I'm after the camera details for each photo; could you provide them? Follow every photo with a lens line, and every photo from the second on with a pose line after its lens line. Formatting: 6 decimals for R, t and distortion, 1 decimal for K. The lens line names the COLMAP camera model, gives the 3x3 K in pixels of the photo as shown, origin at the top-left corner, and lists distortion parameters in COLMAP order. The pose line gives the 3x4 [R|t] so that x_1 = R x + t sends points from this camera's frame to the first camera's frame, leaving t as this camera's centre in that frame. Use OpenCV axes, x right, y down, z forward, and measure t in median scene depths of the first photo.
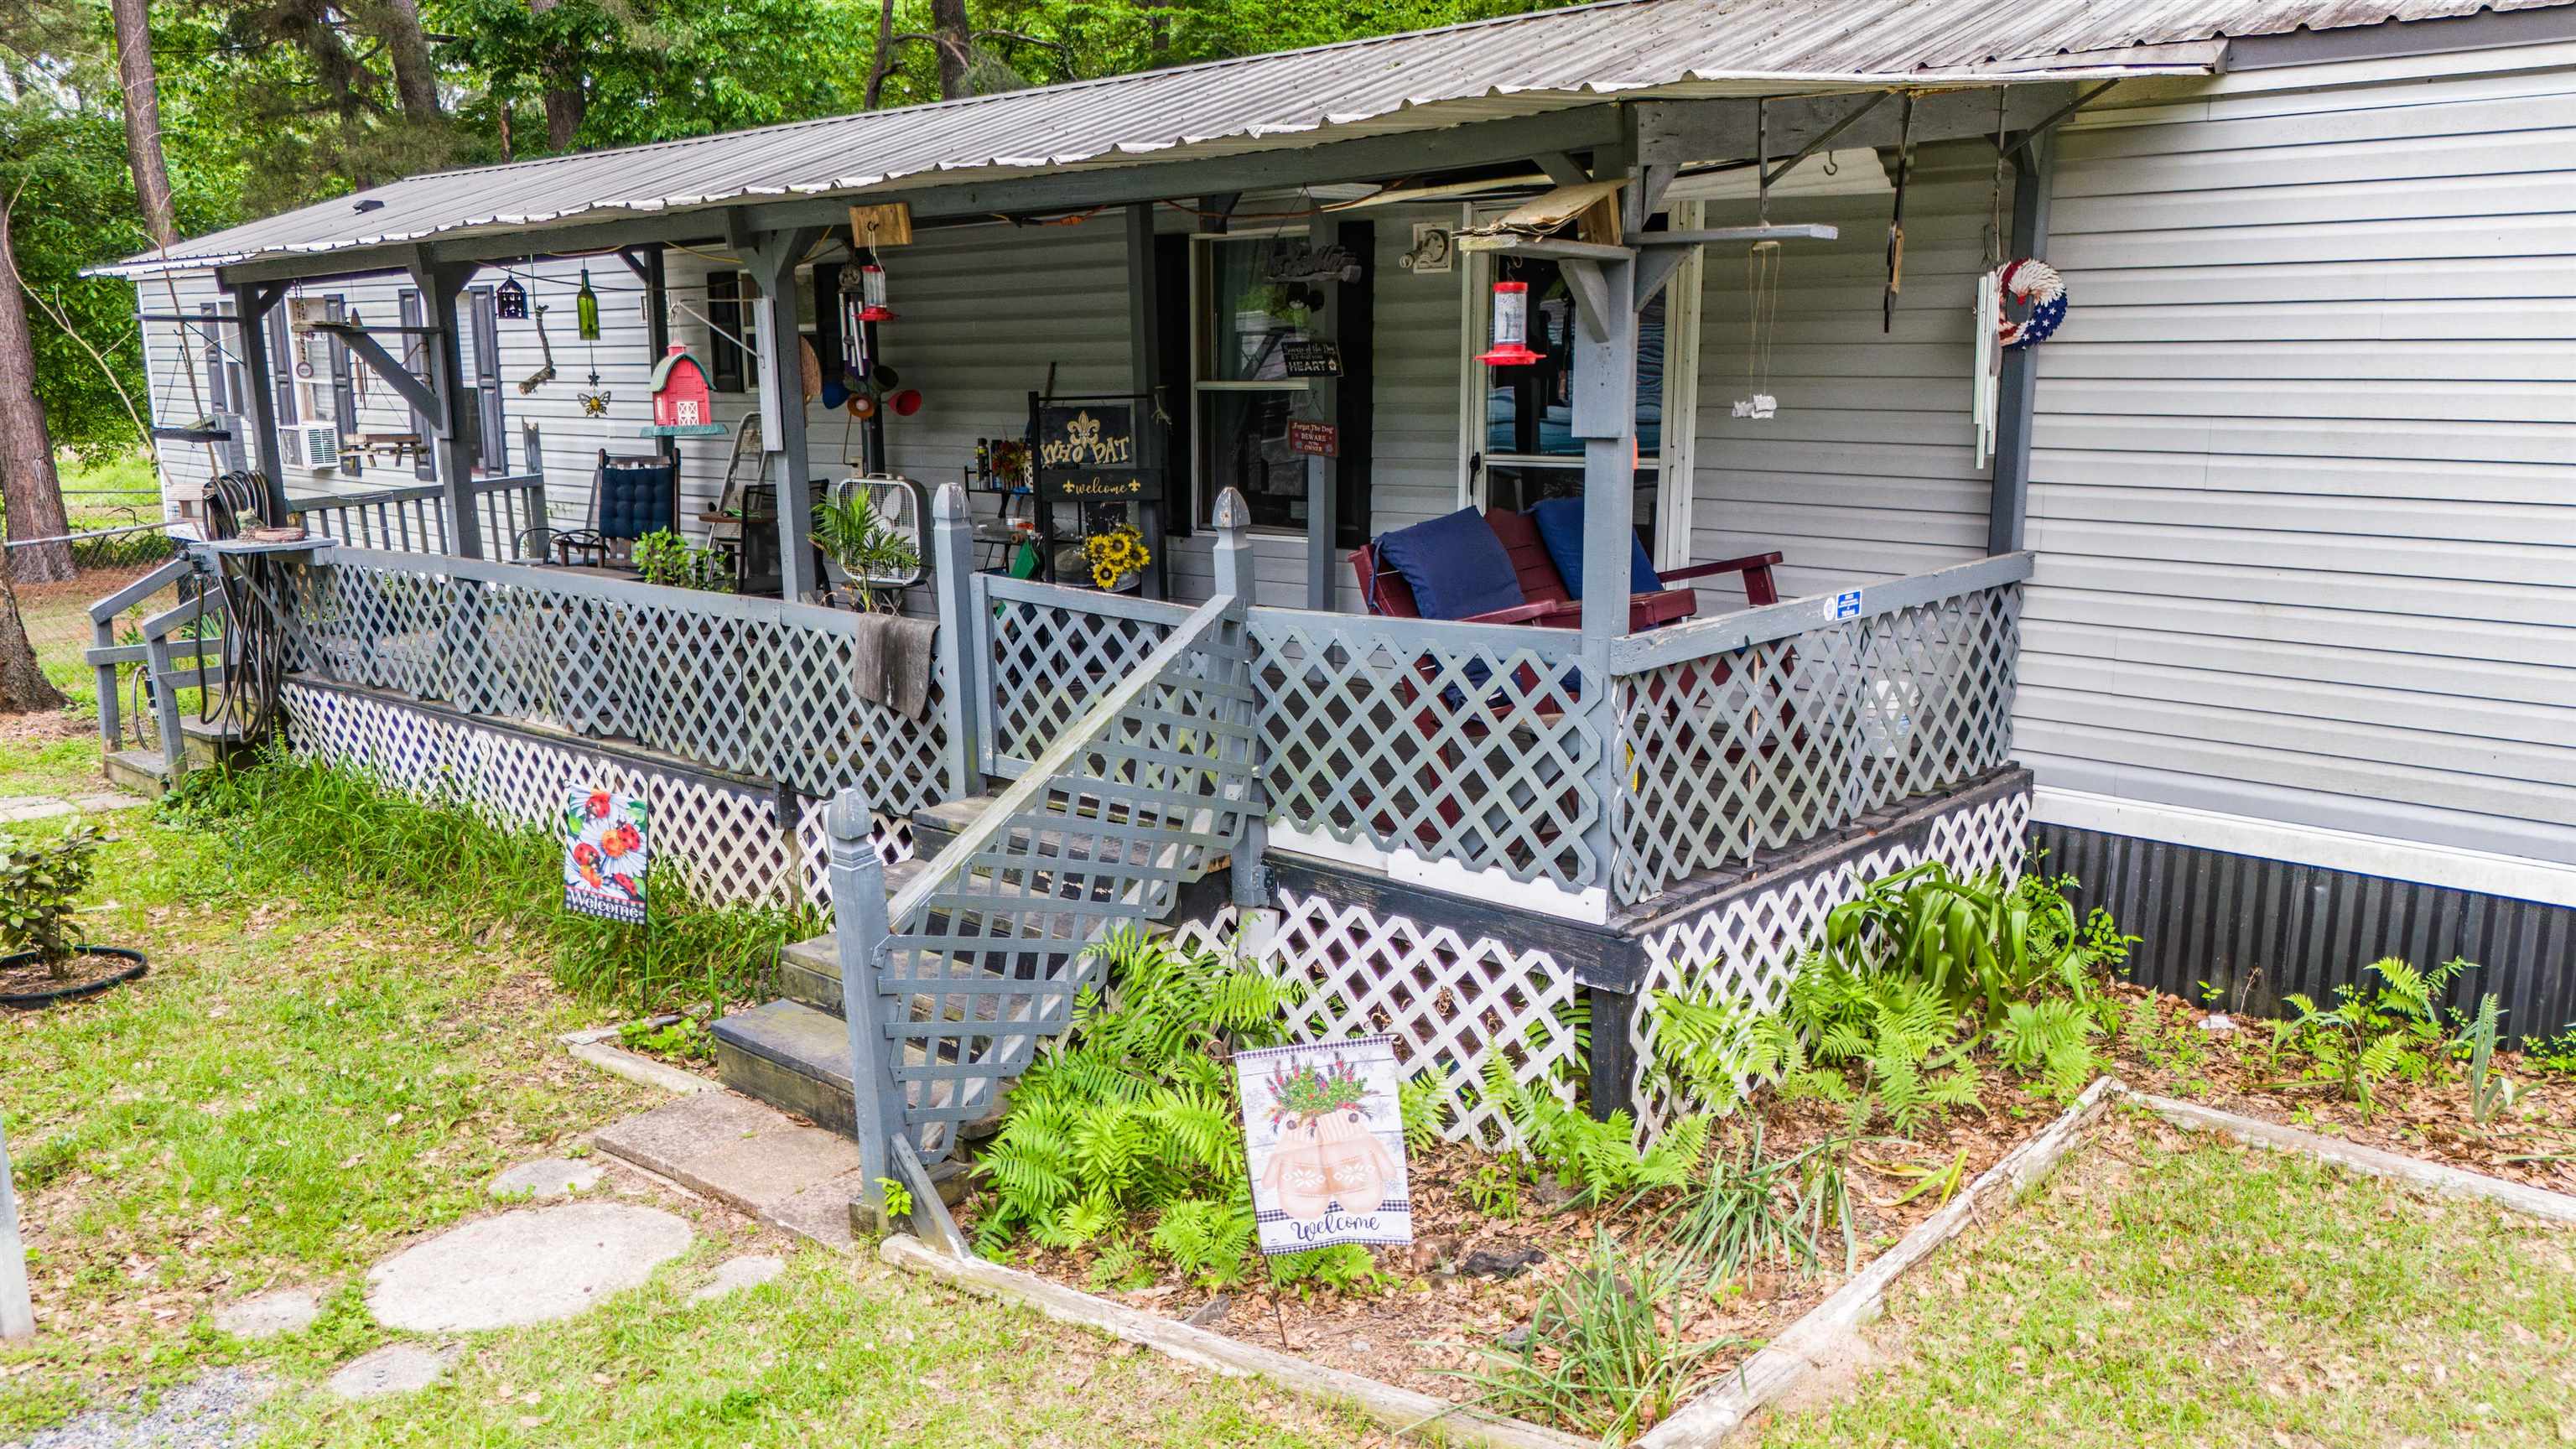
lens RADIAL K [[1913.0, 0, 1288.0], [0, 1913.0, 724.5], [0, 0, 1]] dist [0.093807, -0.079438]
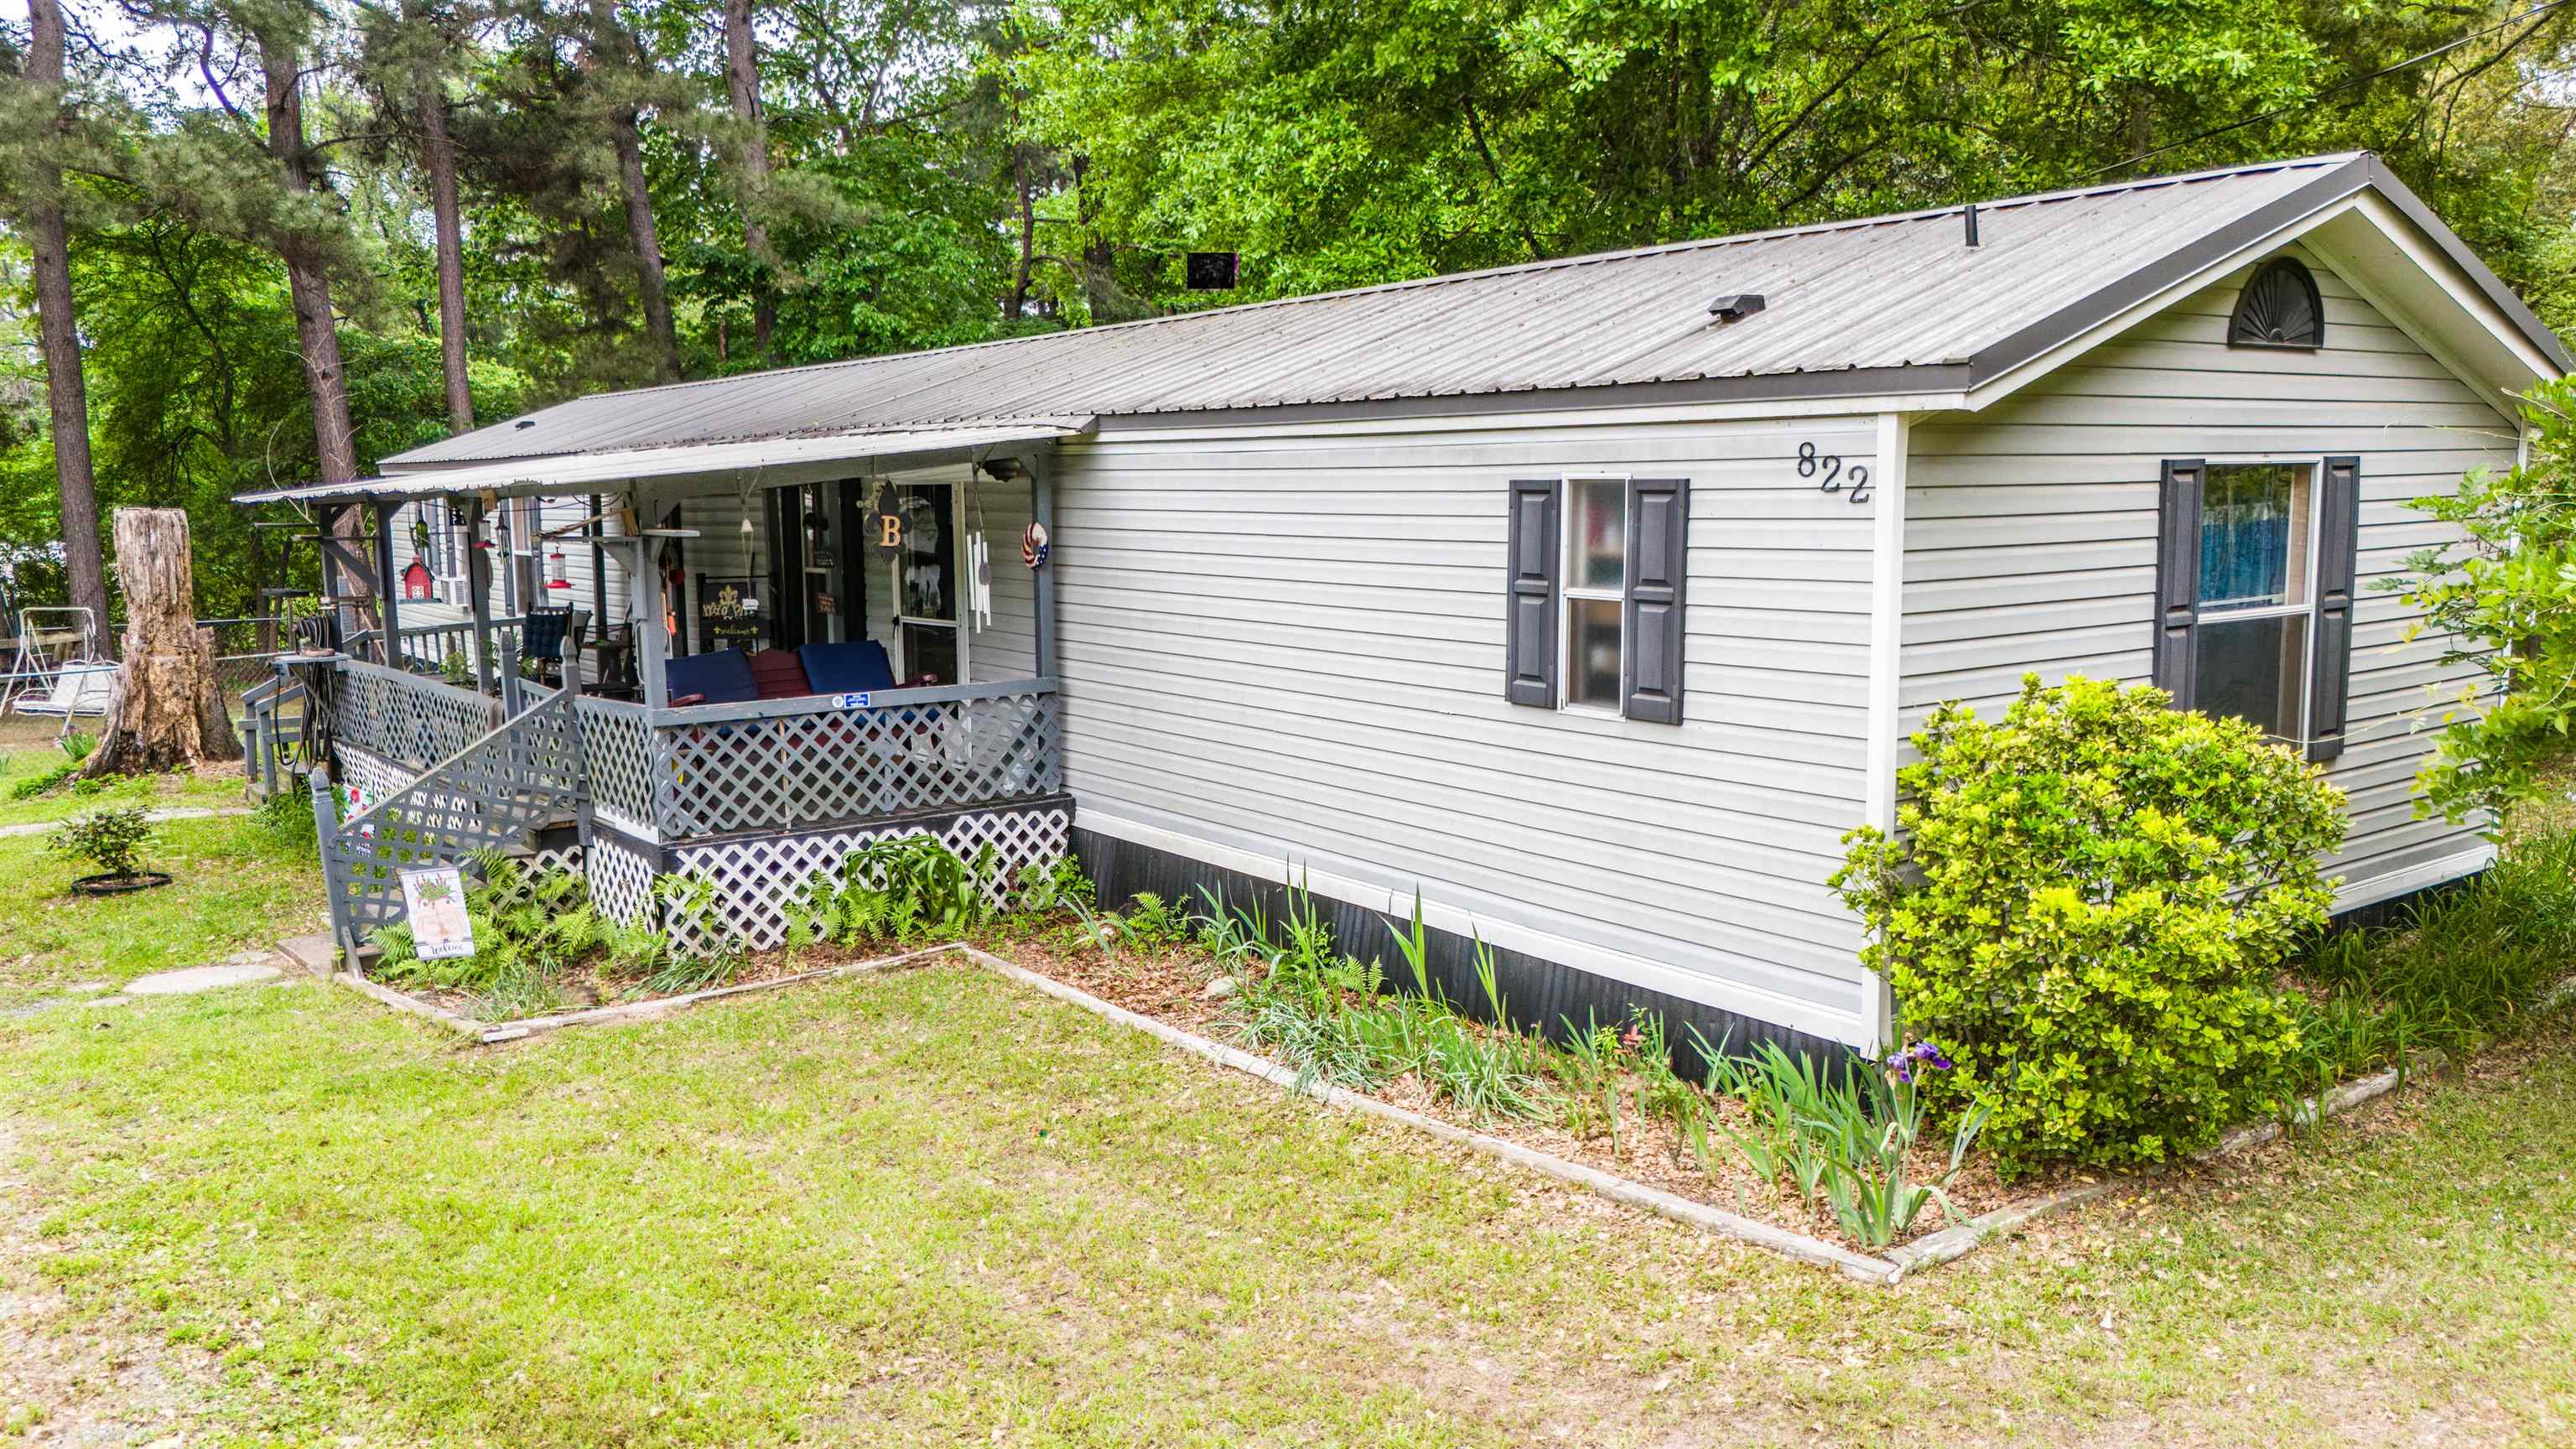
lens RADIAL K [[1913.0, 0, 1288.0], [0, 1913.0, 724.5], [0, 0, 1]] dist [0.093807, -0.079438]
pose [[0.981636, 0.022750, -0.189402, 1.022005], [-0.035128, 0.997442, -0.062257, 0.065784], [0.187501, 0.067767, 0.979924, -0.796125]]
